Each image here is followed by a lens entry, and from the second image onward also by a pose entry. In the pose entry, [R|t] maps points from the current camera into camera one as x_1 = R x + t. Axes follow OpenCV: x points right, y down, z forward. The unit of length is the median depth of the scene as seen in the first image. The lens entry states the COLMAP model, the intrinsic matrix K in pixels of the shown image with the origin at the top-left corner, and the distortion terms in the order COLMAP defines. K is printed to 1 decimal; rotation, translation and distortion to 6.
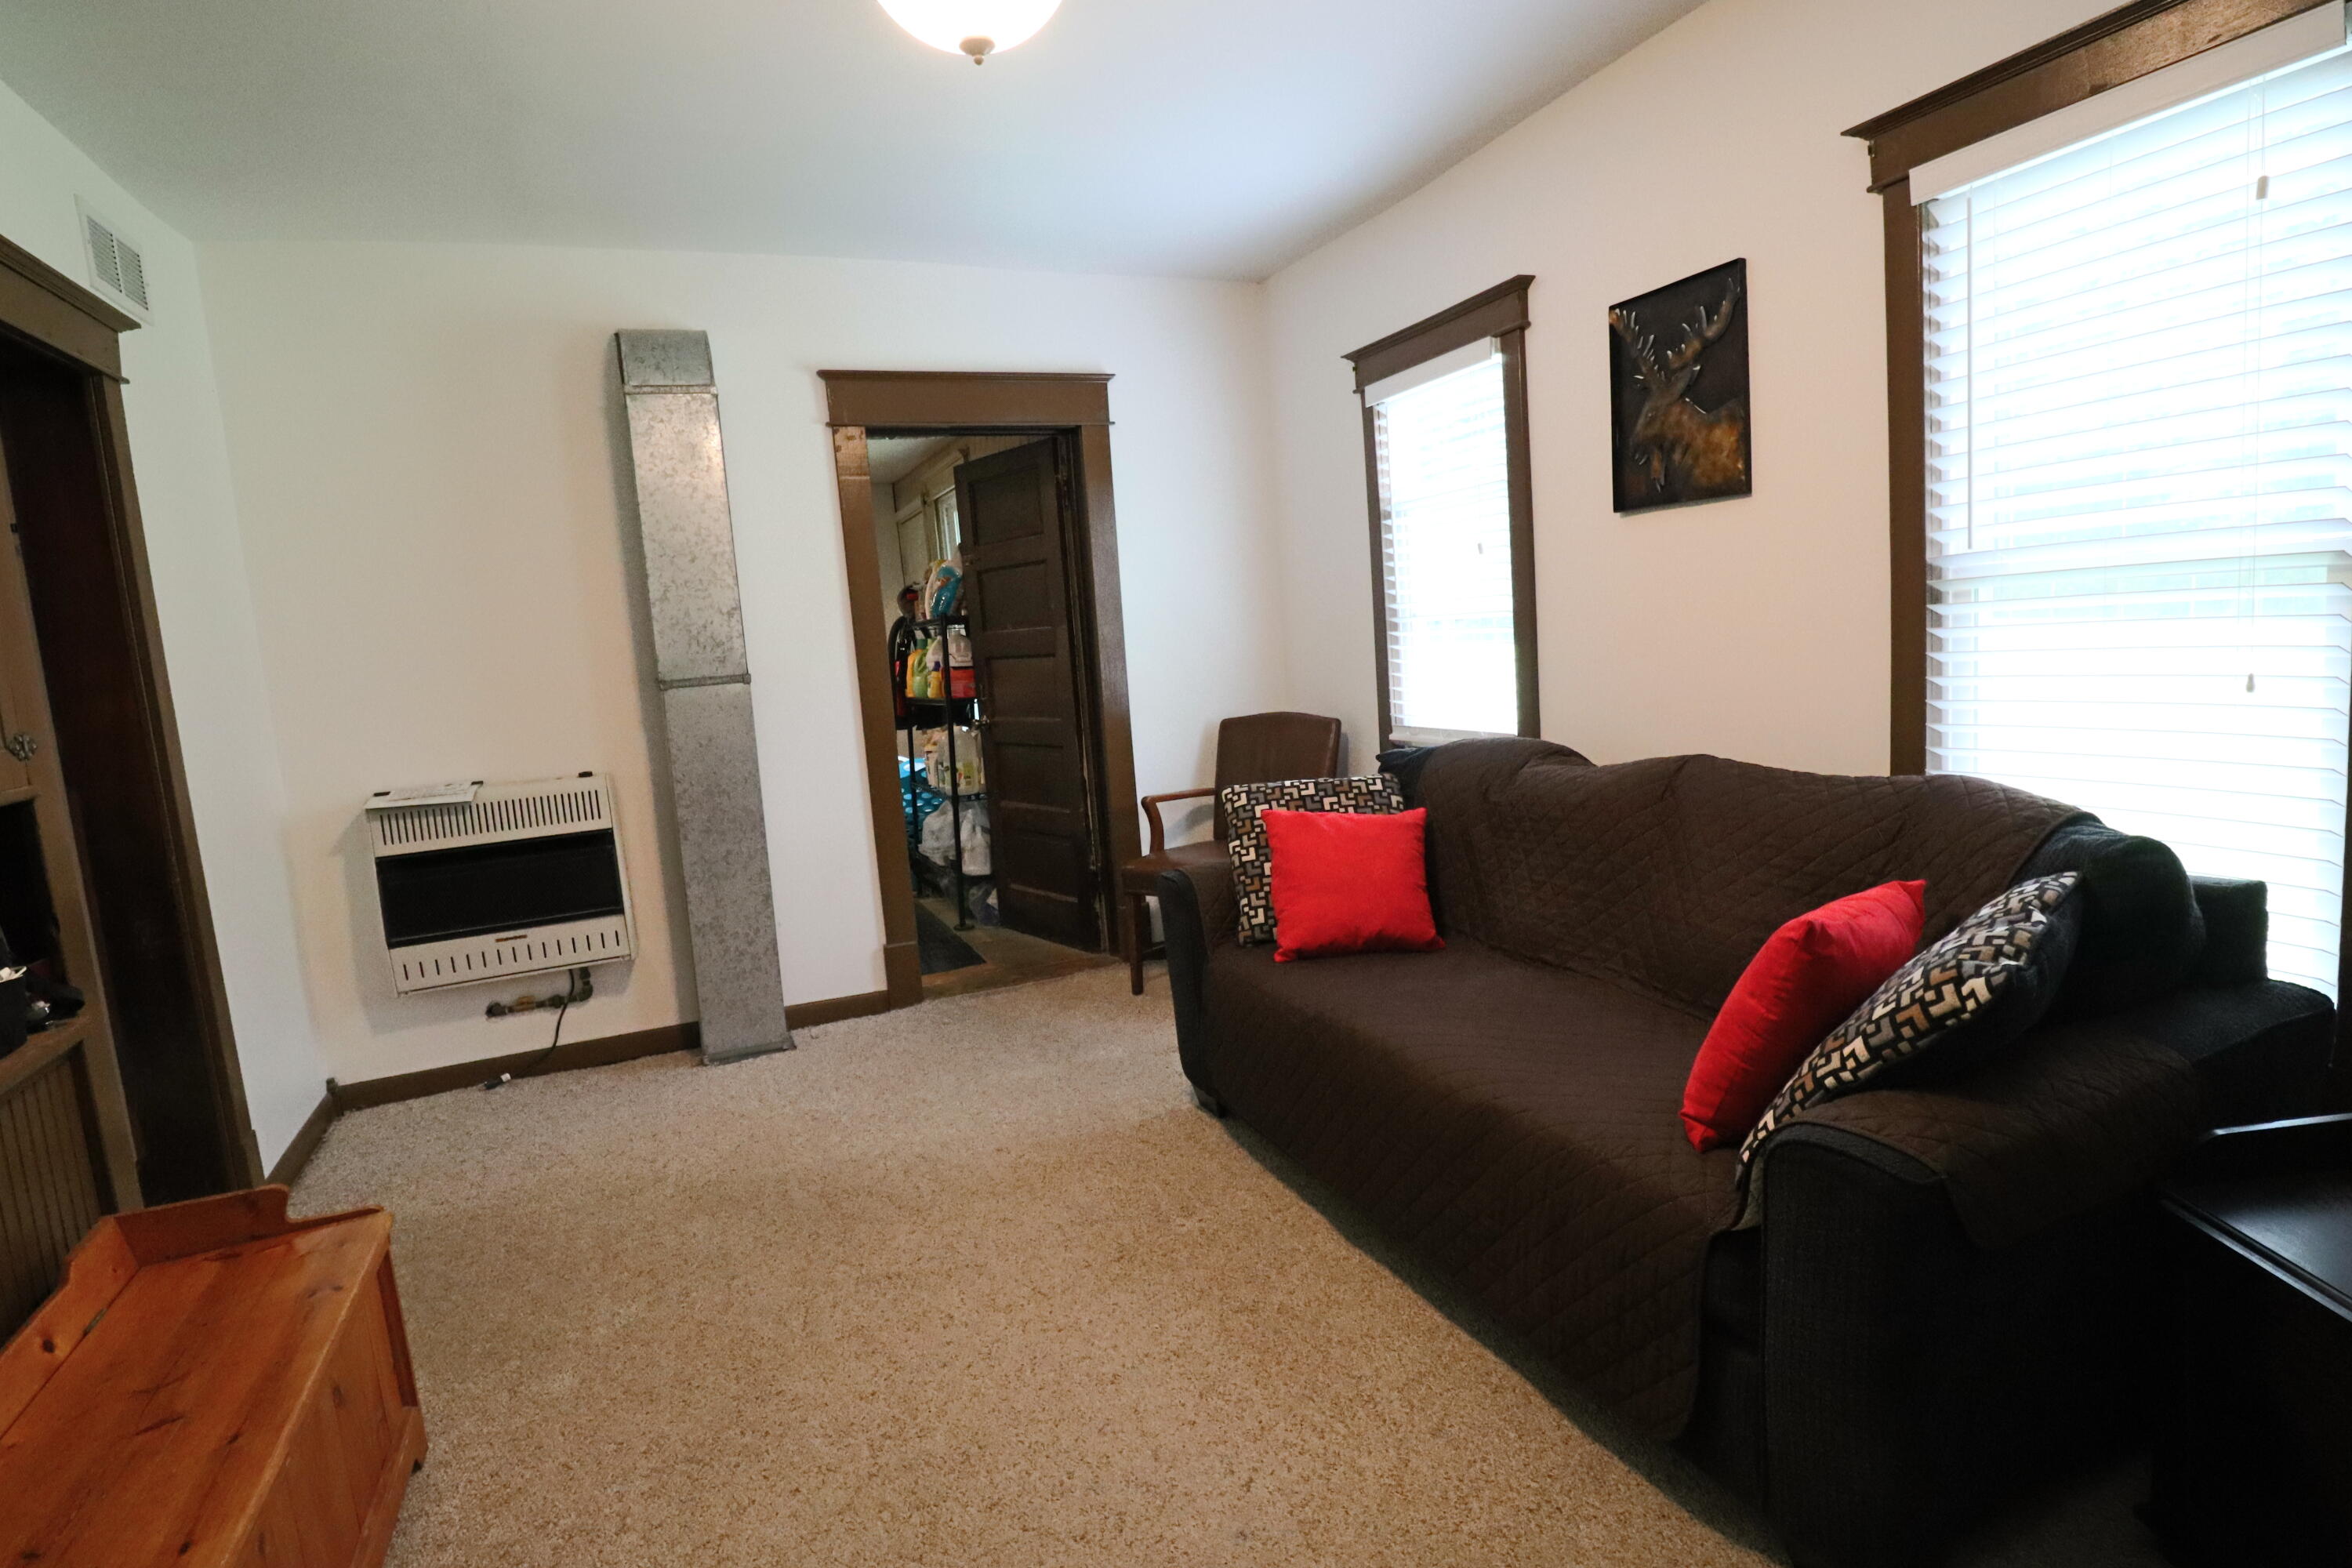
lens RADIAL K [[1252.7, 0, 1196.4], [0, 1252.7, 782.2], [0, 0, 1]] dist [0.002056, -0.016241]
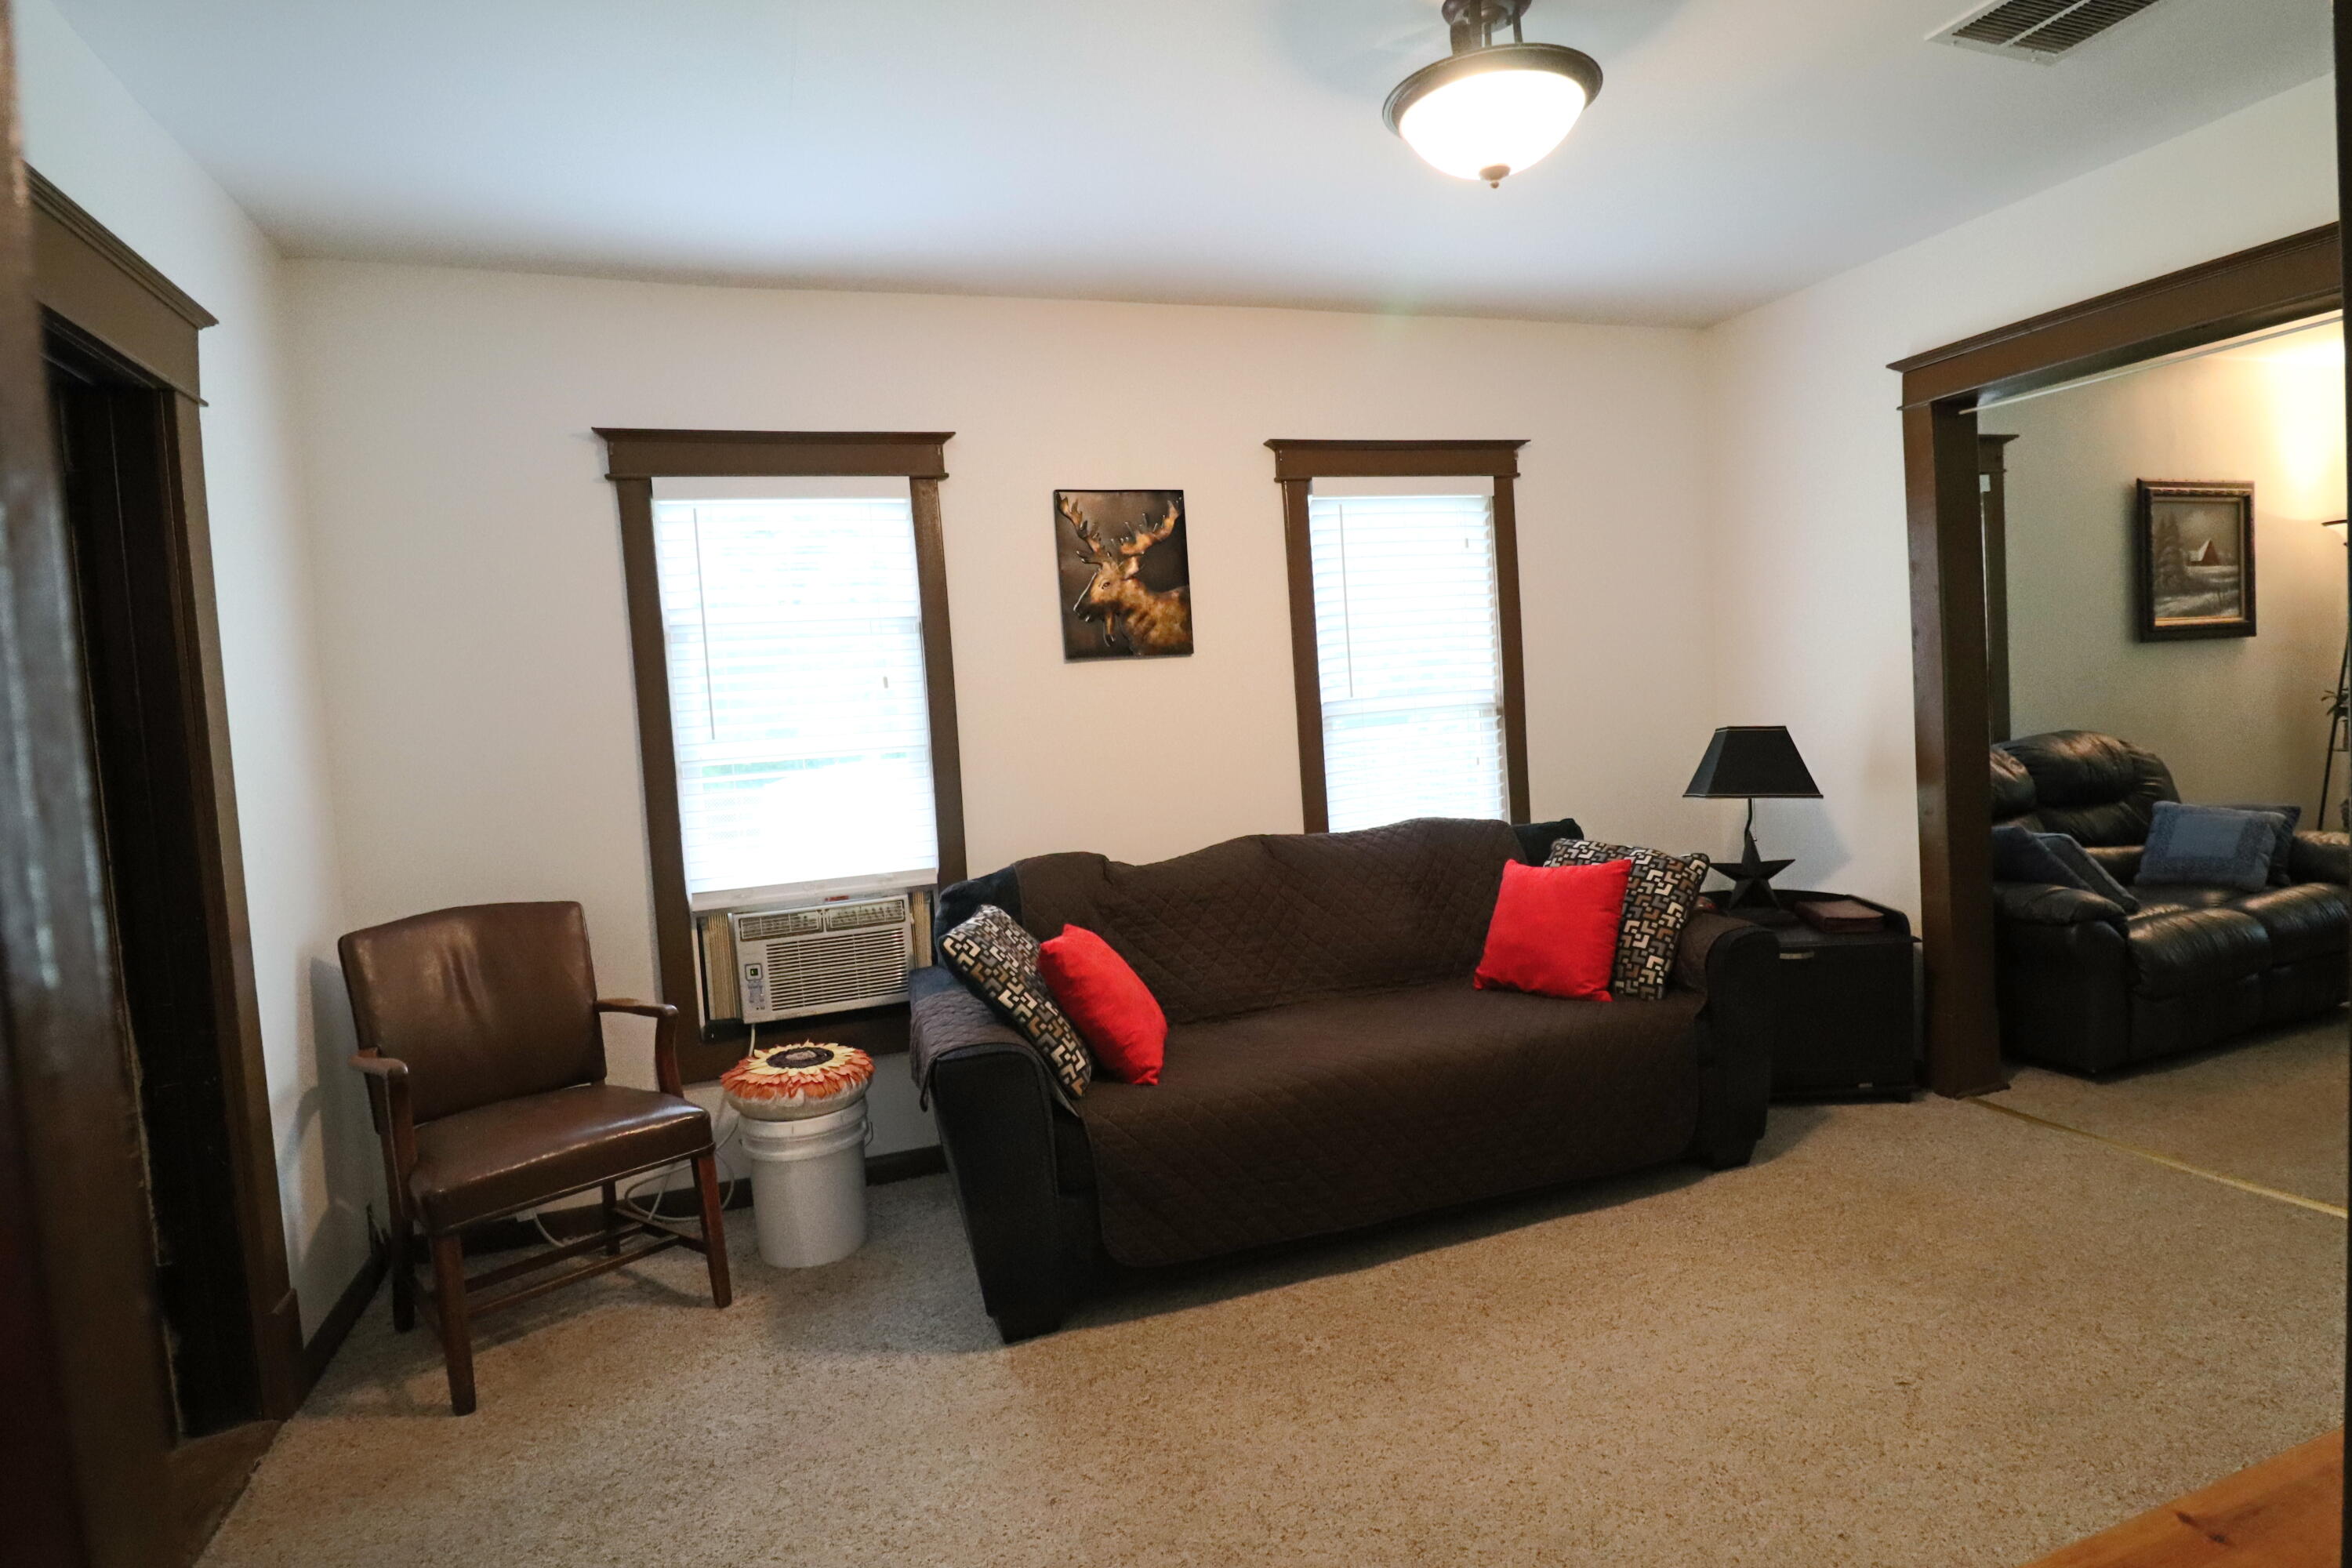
lens RADIAL K [[1252.7, 0, 1196.4], [0, 1252.7, 782.2], [0, 0, 1]] dist [0.002056, -0.016241]
pose [[0.054645, 0.017174, 0.998358, -0.894938], [0.185850, 0.982205, -0.027069, -0.049602], [-0.981057, 0.187025, 0.050480, 0.901204]]
